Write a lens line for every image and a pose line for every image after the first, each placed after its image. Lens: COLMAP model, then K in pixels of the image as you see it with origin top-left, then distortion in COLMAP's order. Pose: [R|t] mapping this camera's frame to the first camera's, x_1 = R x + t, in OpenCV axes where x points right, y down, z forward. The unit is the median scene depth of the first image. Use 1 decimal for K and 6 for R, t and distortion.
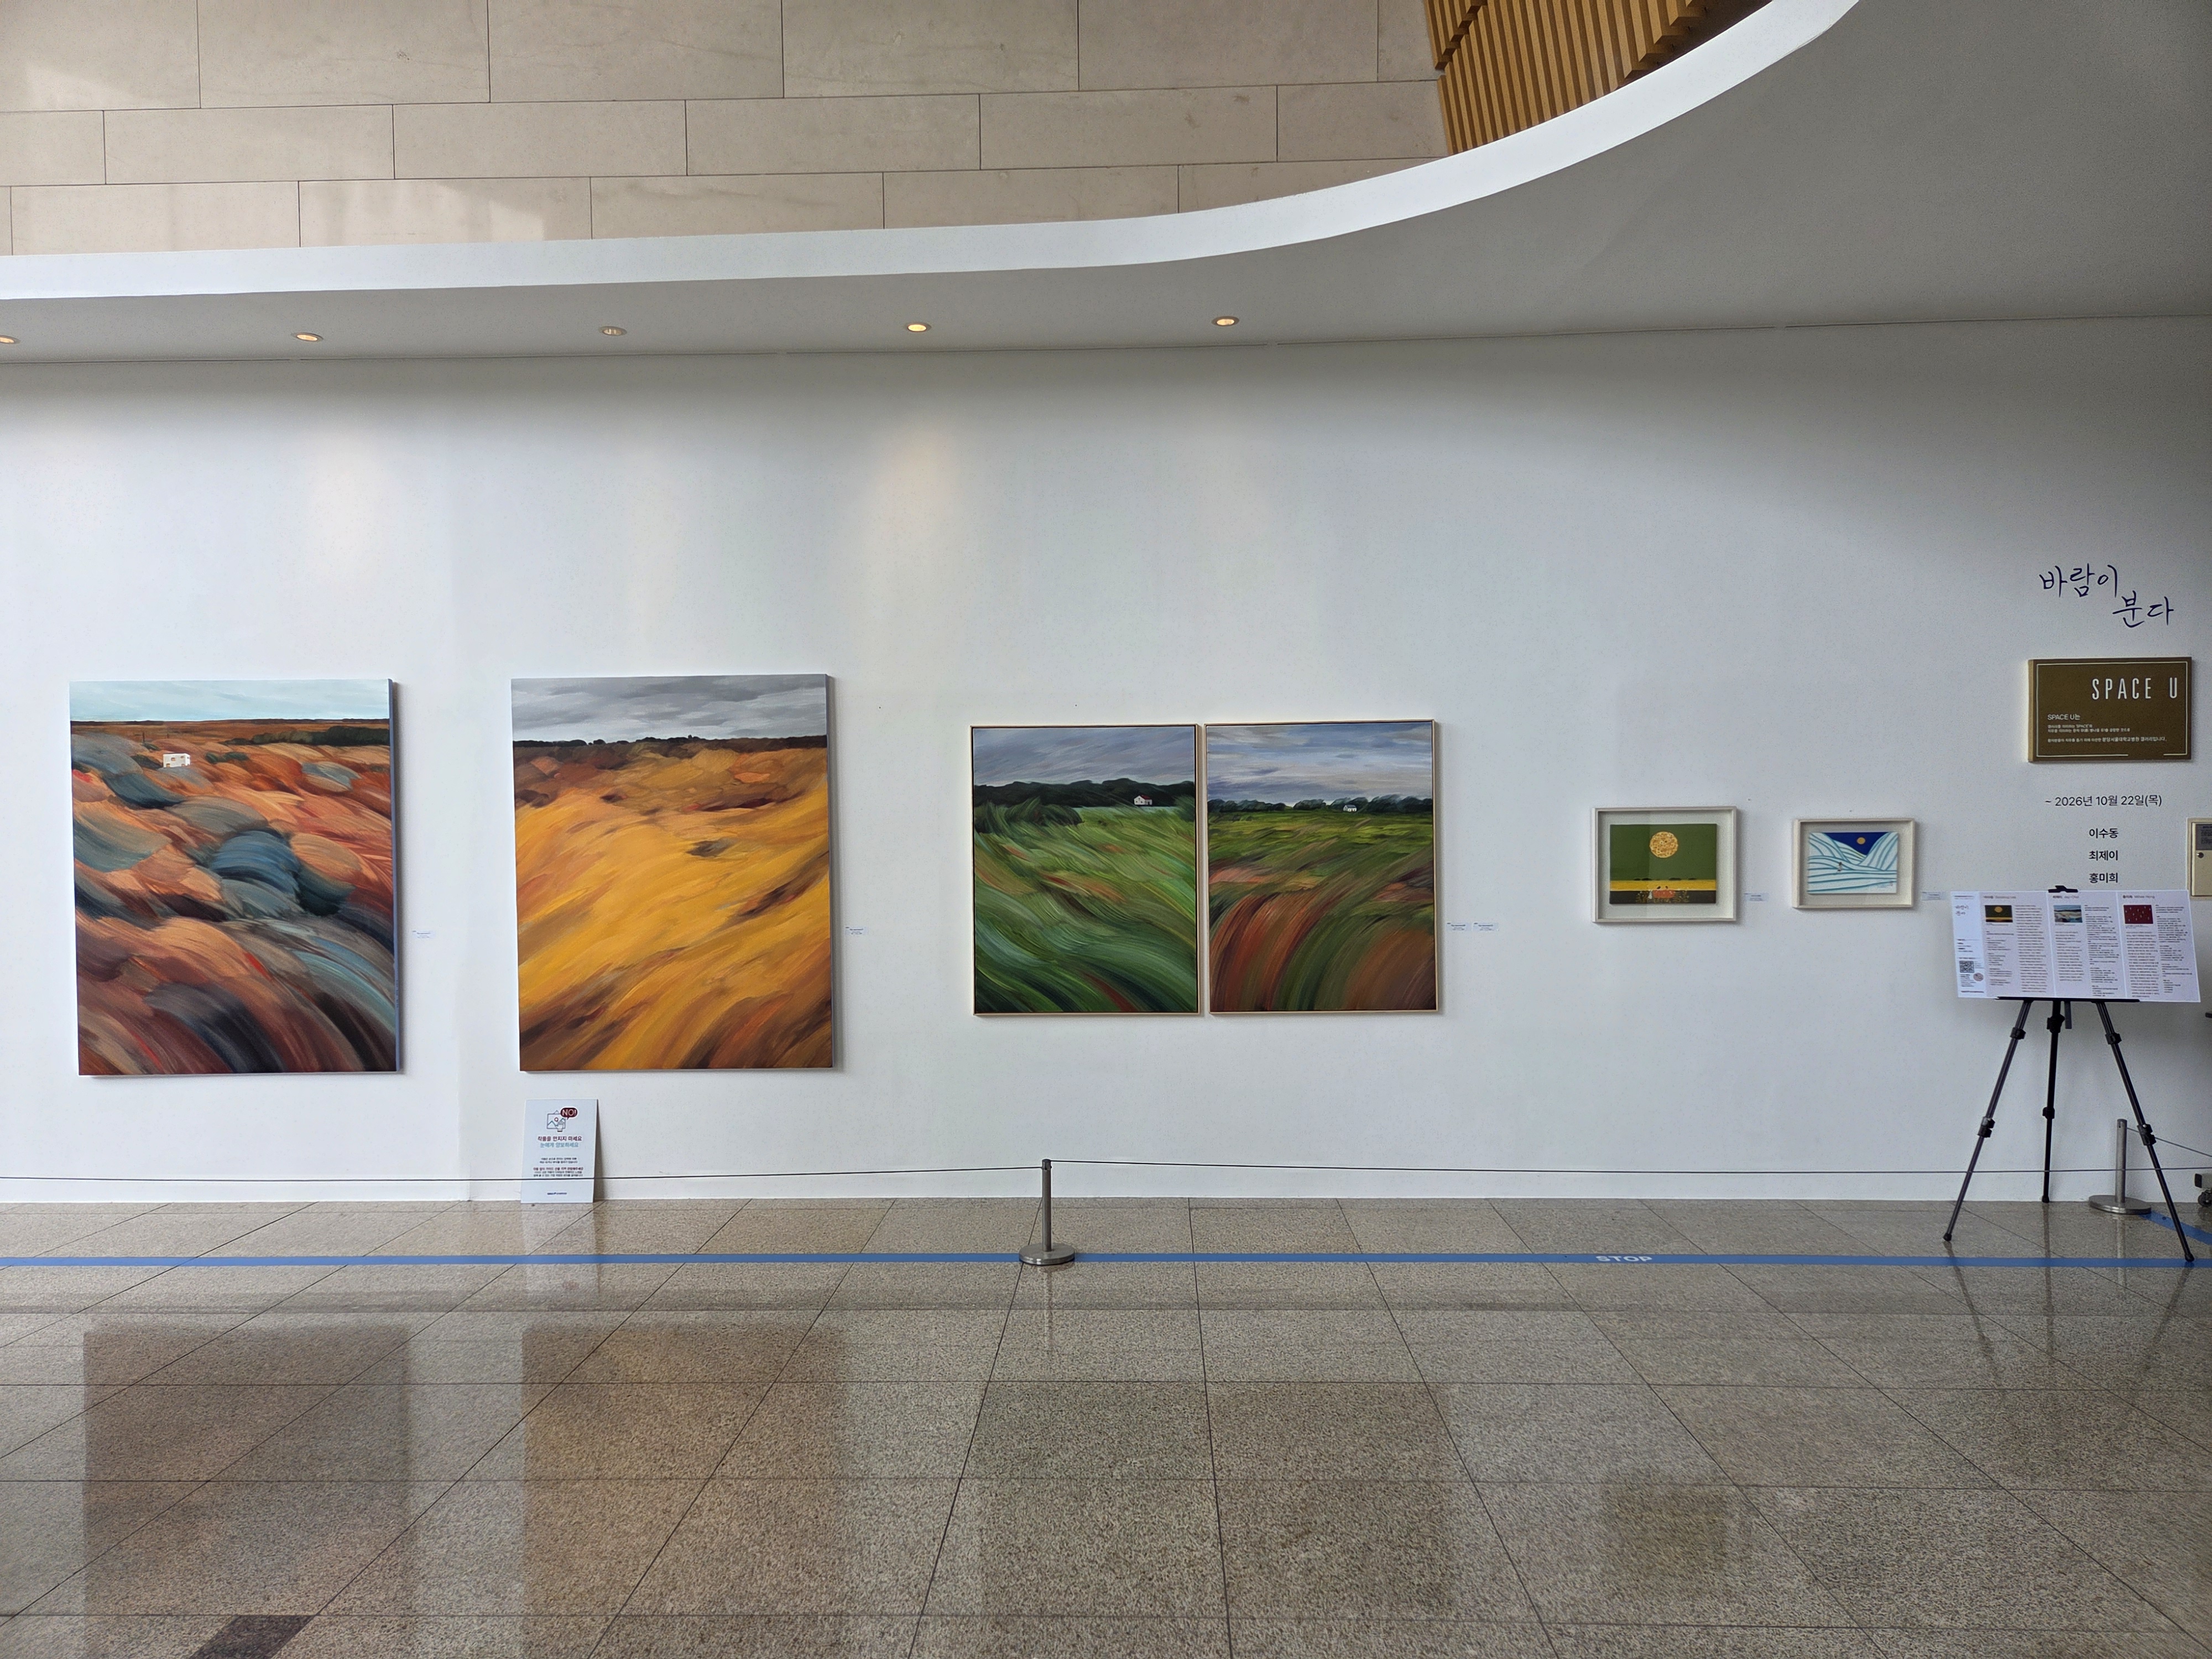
lens RADIAL K [[1873.8, 0, 1106.0], [0, 1873.8, 829.5], [0, 0, 1]] dist [0.116683, -0.117852]
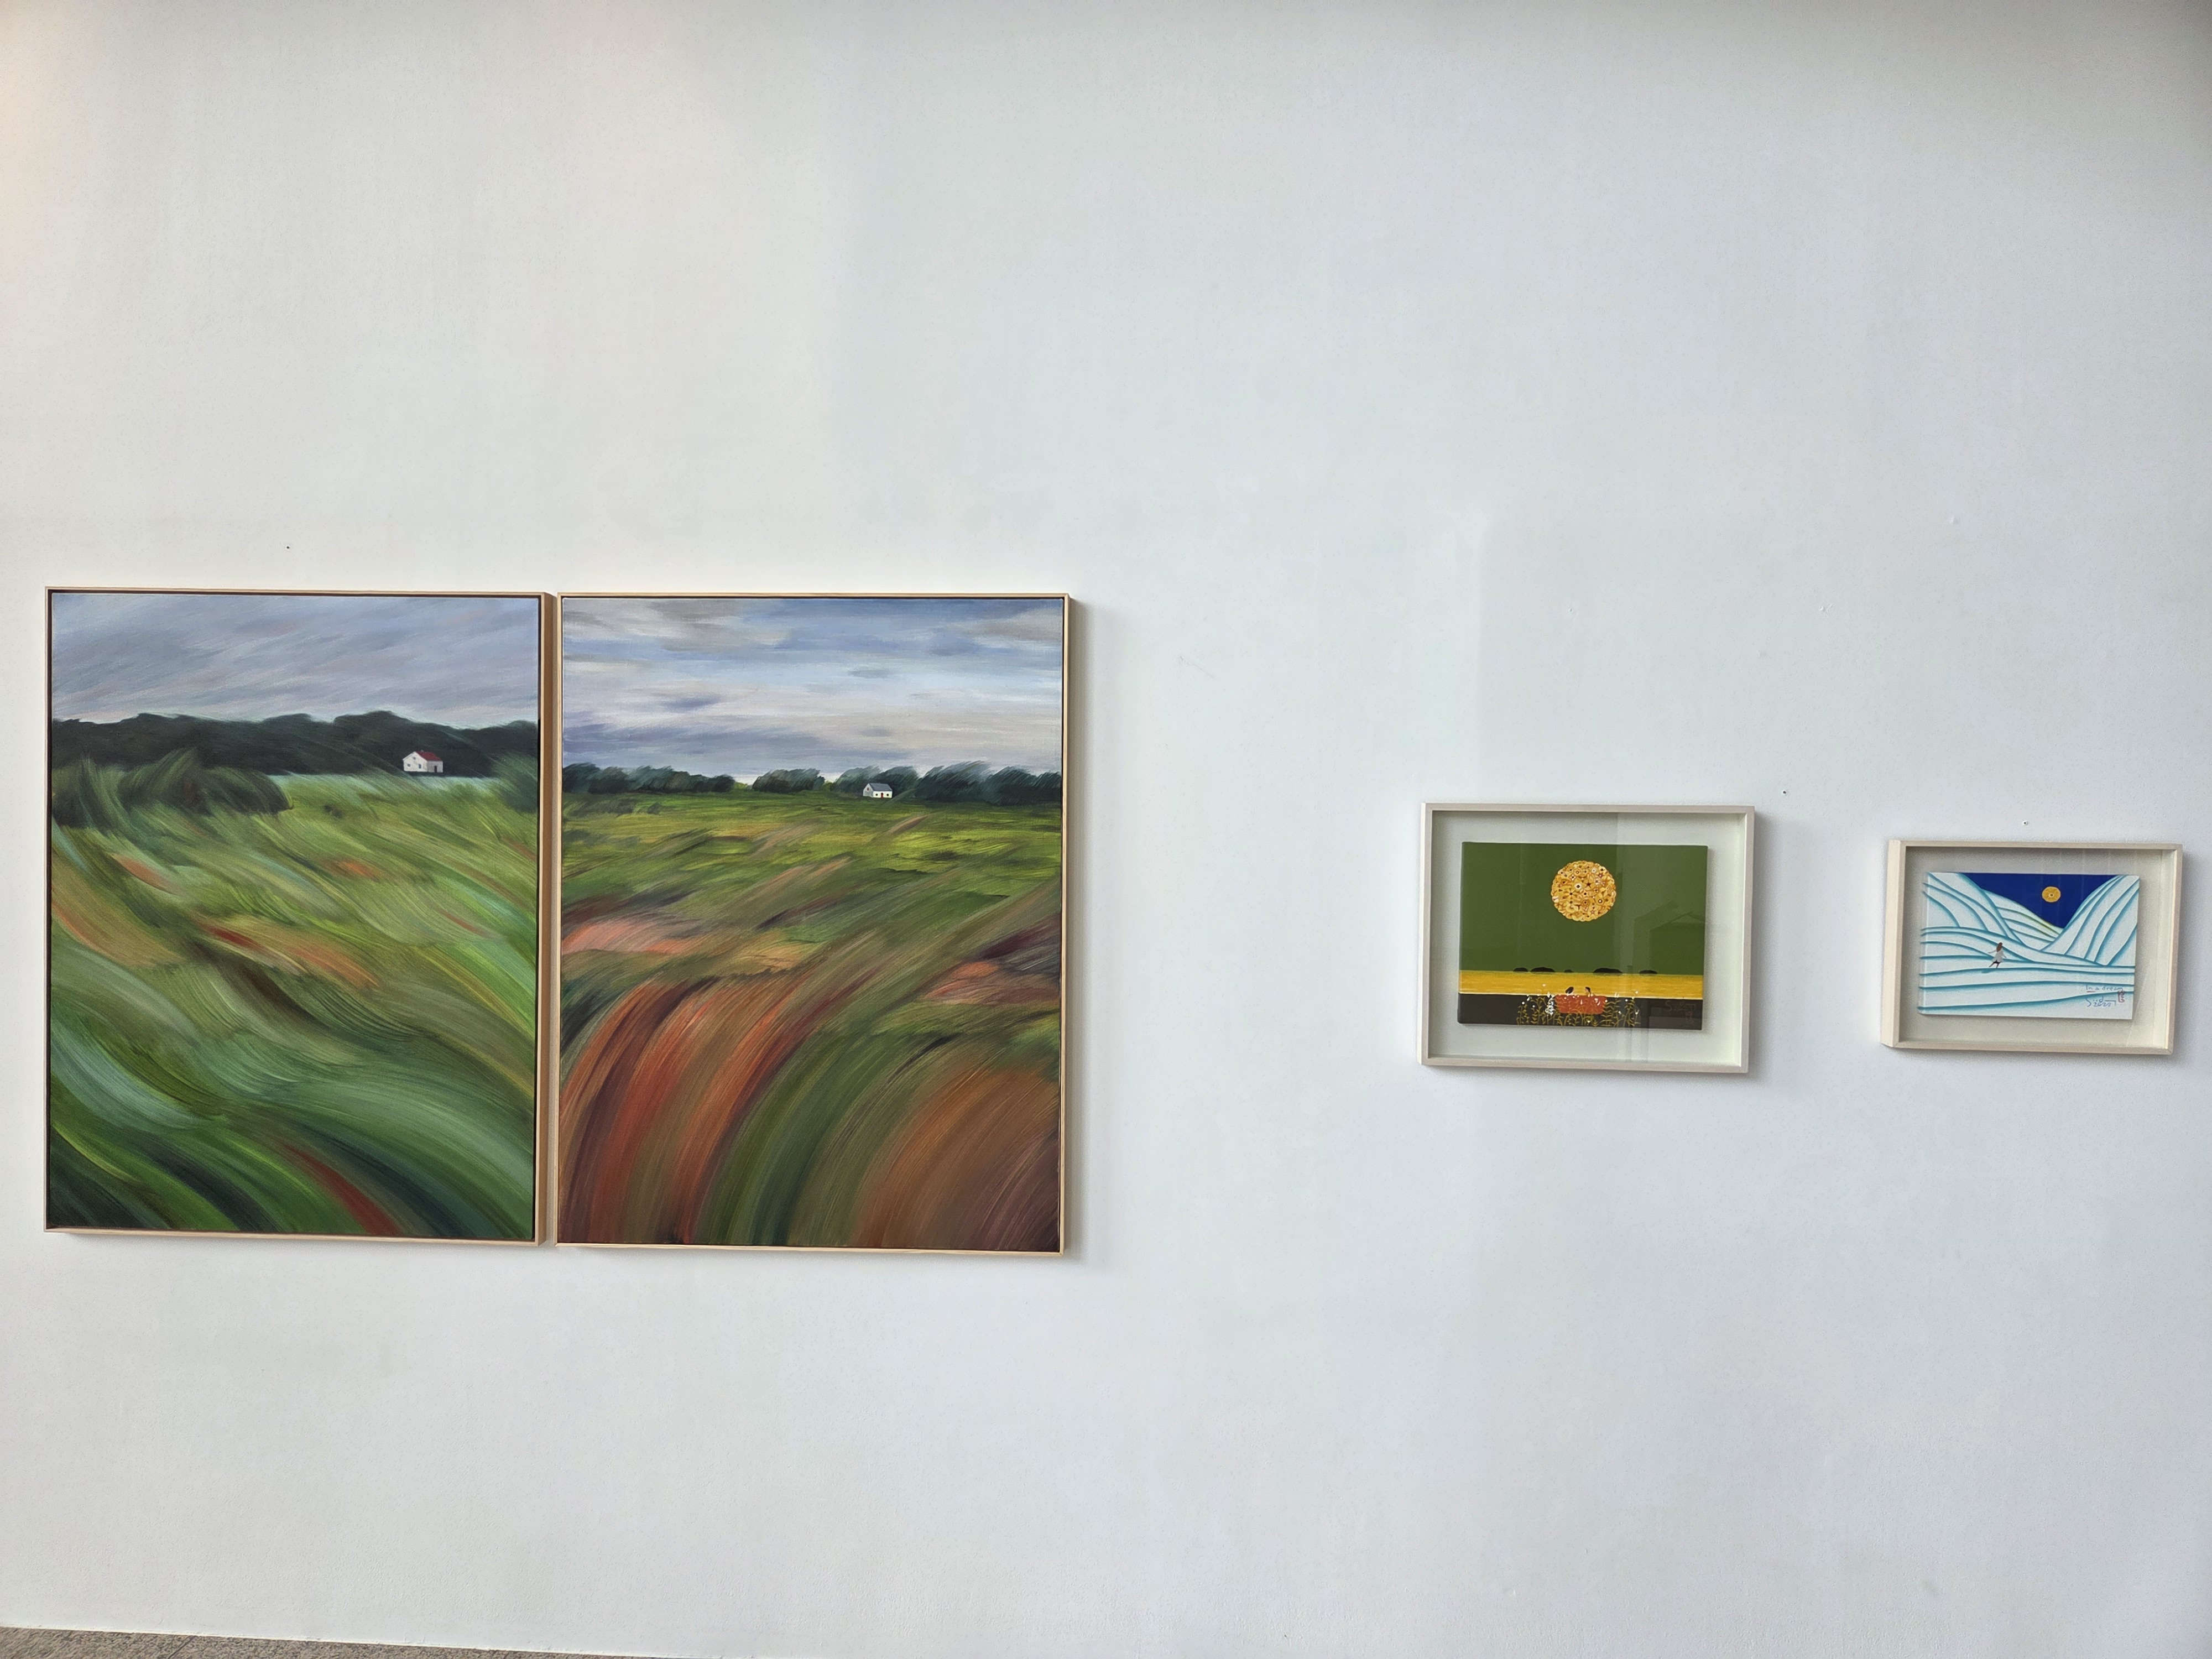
lens RADIAL K [[1873.8, 0, 1106.0], [0, 1873.8, 829.5], [0, 0, 1]] dist [0.116683, -0.117852]
pose [[0.998599, 0.024010, -0.047149, 0.204368], [-0.023825, 0.999706, 0.004493, -0.005437], [0.047243, -0.003364, 0.998878, 0.558553]]
